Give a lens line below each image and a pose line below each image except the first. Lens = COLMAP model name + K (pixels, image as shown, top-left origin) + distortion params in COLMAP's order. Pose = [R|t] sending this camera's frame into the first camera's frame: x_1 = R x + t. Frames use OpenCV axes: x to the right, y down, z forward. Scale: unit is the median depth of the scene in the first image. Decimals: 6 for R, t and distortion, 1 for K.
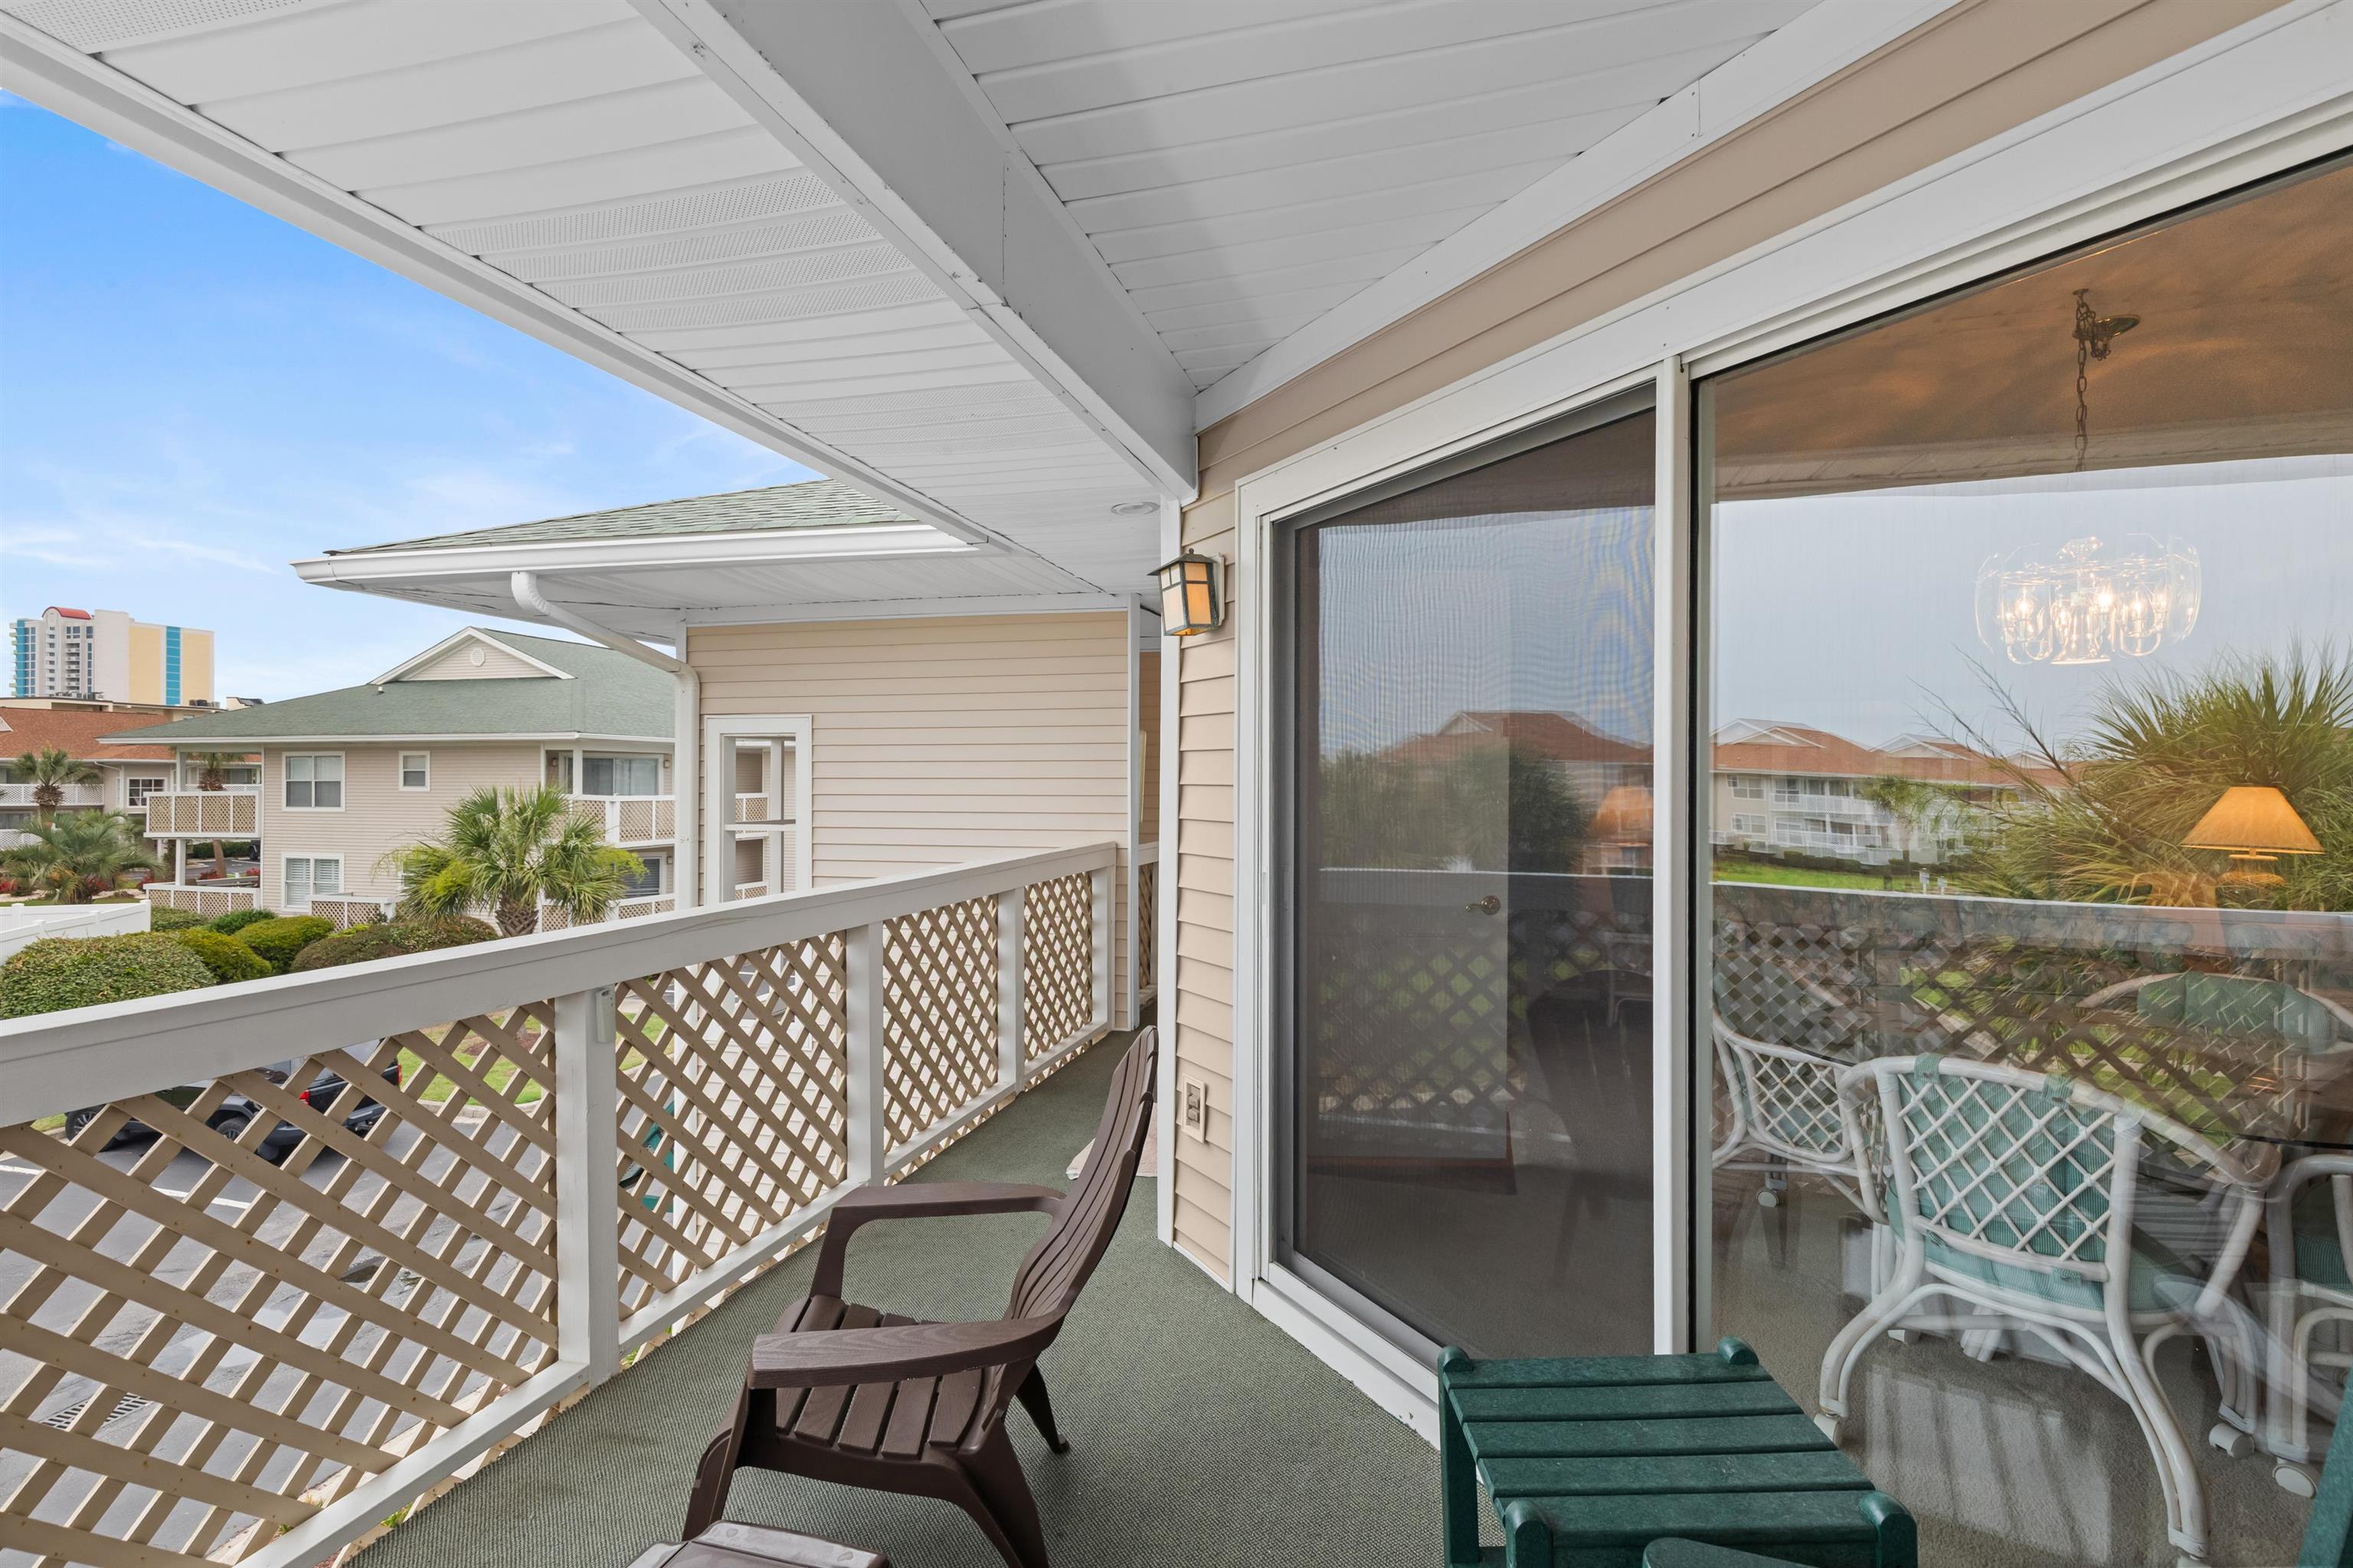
lens RADIAL K [[1100.1, 0, 1180.2], [0, 1100.1, 762.0], [0, 0, 1]] dist [-0.001217, -0.000617]
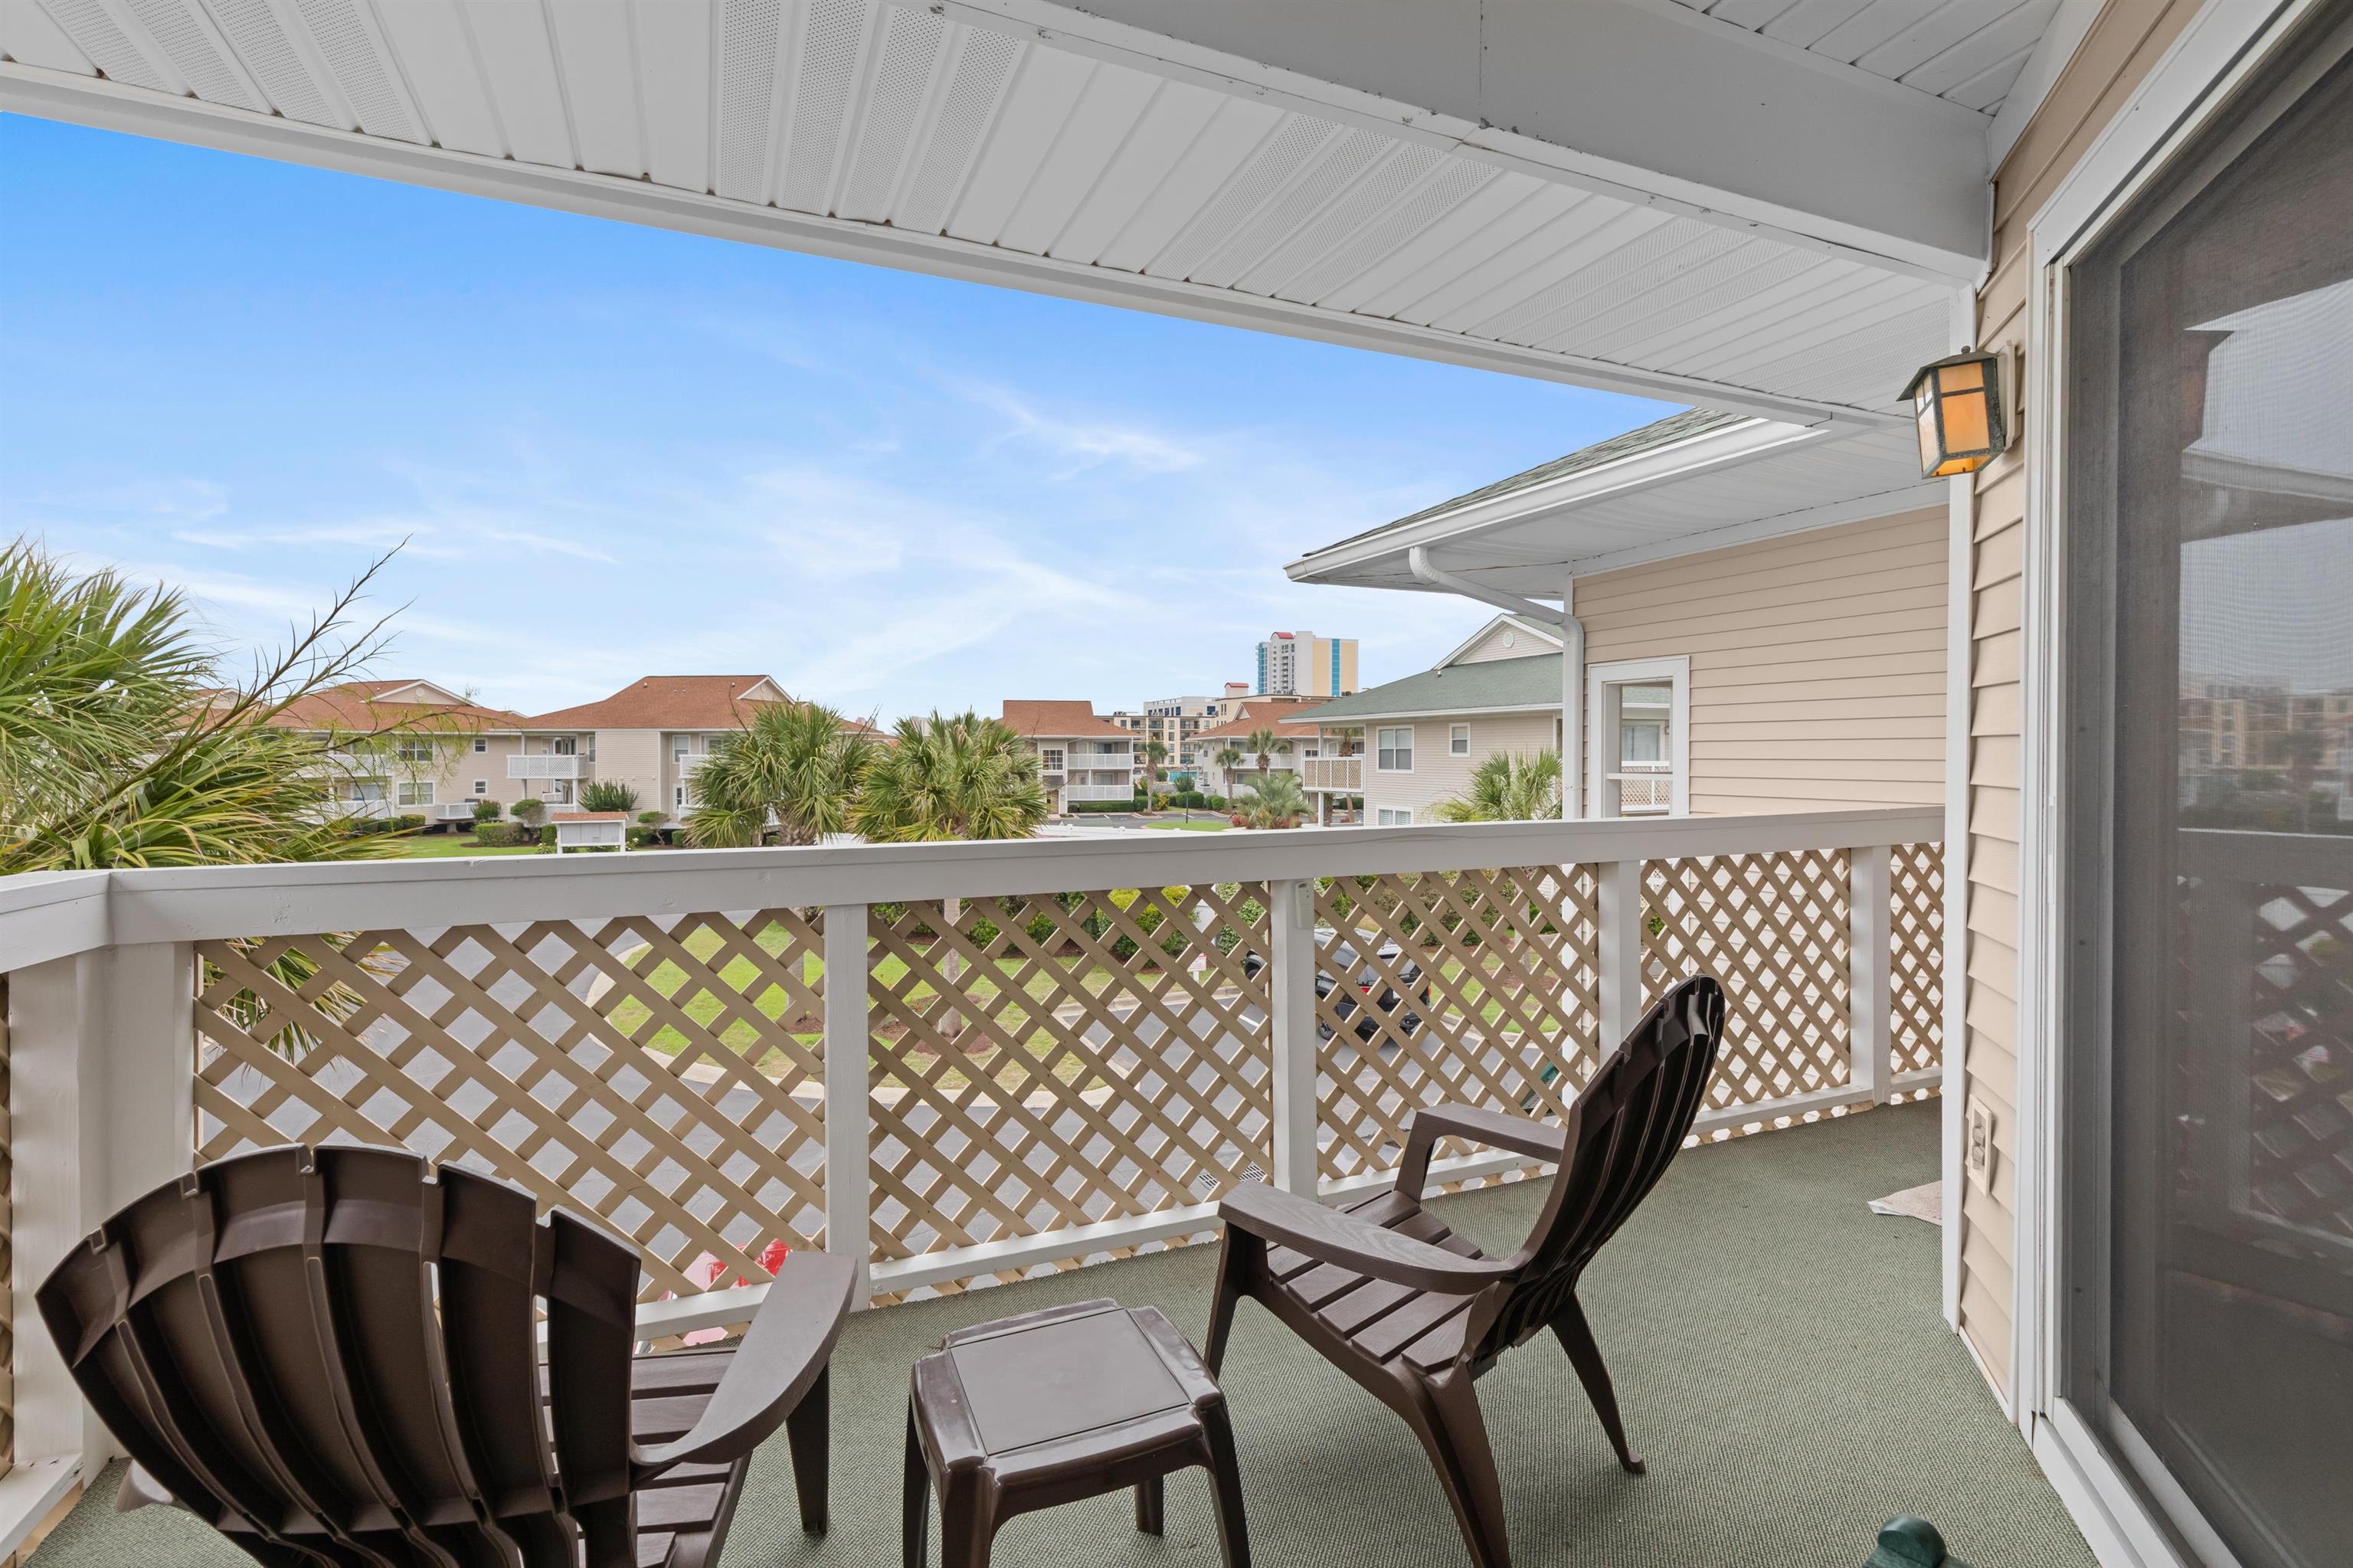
lens RADIAL K [[1100.1, 0, 1180.2], [0, 1100.1, 762.0], [0, 0, 1]] dist [-0.001217, -0.000617]
pose [[0.598467, 0.002242, -0.801144, 0.155468], [0.011537, 0.999868, 0.011417, 0.032053], [0.801064, -0.016075, 0.598362, 0.101909]]
